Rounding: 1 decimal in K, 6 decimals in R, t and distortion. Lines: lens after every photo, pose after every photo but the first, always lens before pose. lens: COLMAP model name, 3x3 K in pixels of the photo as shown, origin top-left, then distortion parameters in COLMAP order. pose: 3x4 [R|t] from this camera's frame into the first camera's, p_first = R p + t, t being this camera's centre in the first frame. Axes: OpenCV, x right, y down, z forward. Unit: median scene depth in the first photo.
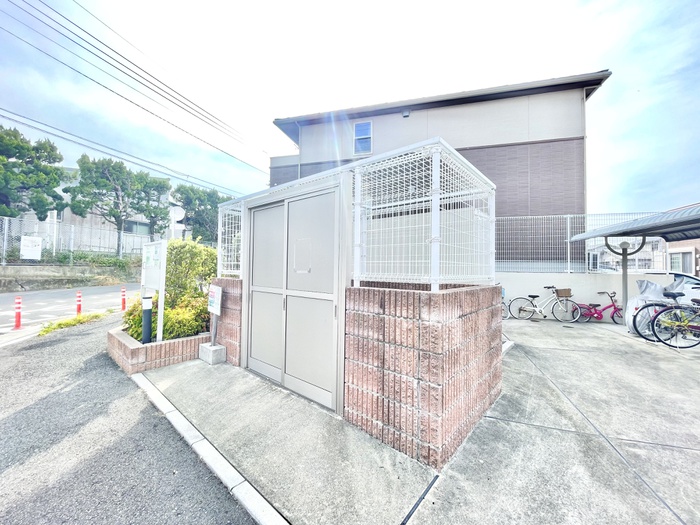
lens RADIAL K [[281.8, 0, 350.0], [0, 281.8, 262.5], [0, 0, 1]] dist [-0.002262, -0.000301]
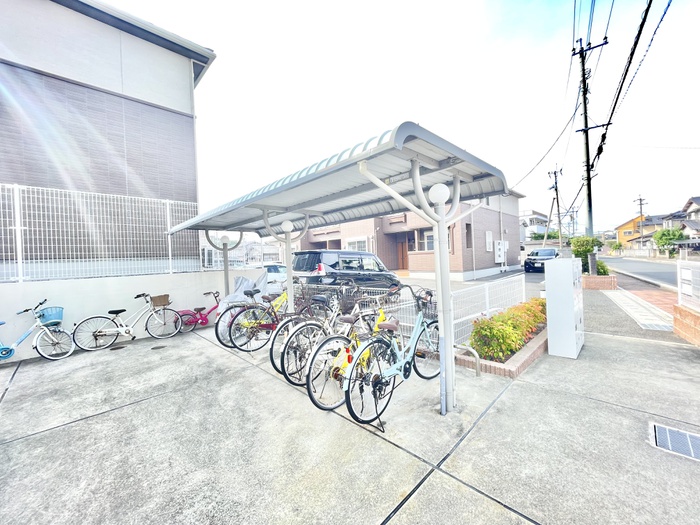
lens RADIAL K [[281.8, 0, 350.0], [0, 281.8, 262.5], [0, 0, 1]] dist [-0.002262, -0.000301]
pose [[0.498028, -0.041635, 0.866161, 0.354977], [0.028435, 0.999094, 0.031676, -0.004561], [-0.866695, 0.008854, 0.498760, 0.170431]]
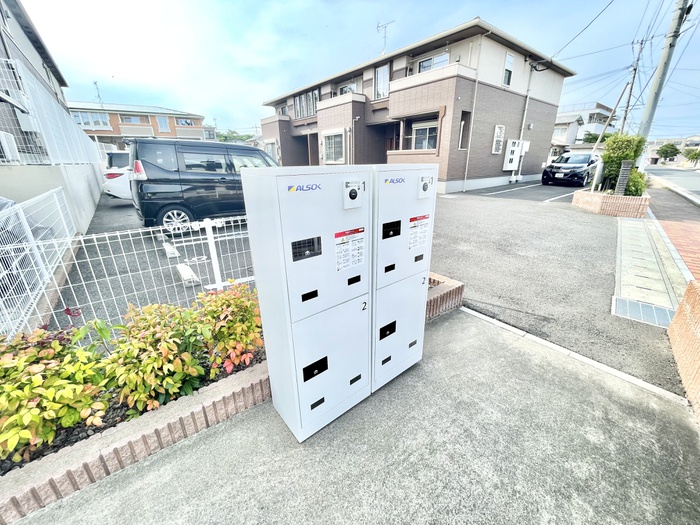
lens RADIAL K [[281.8, 0, 350.0], [0, 281.8, 262.5], [0, 0, 1]] dist [-0.002262, -0.000301]
pose [[0.583145, -0.290944, 0.758481, 0.693376], [-0.003939, 0.932643, 0.360779, 0.005633], [-0.812359, -0.213374, 0.542720, 0.043503]]
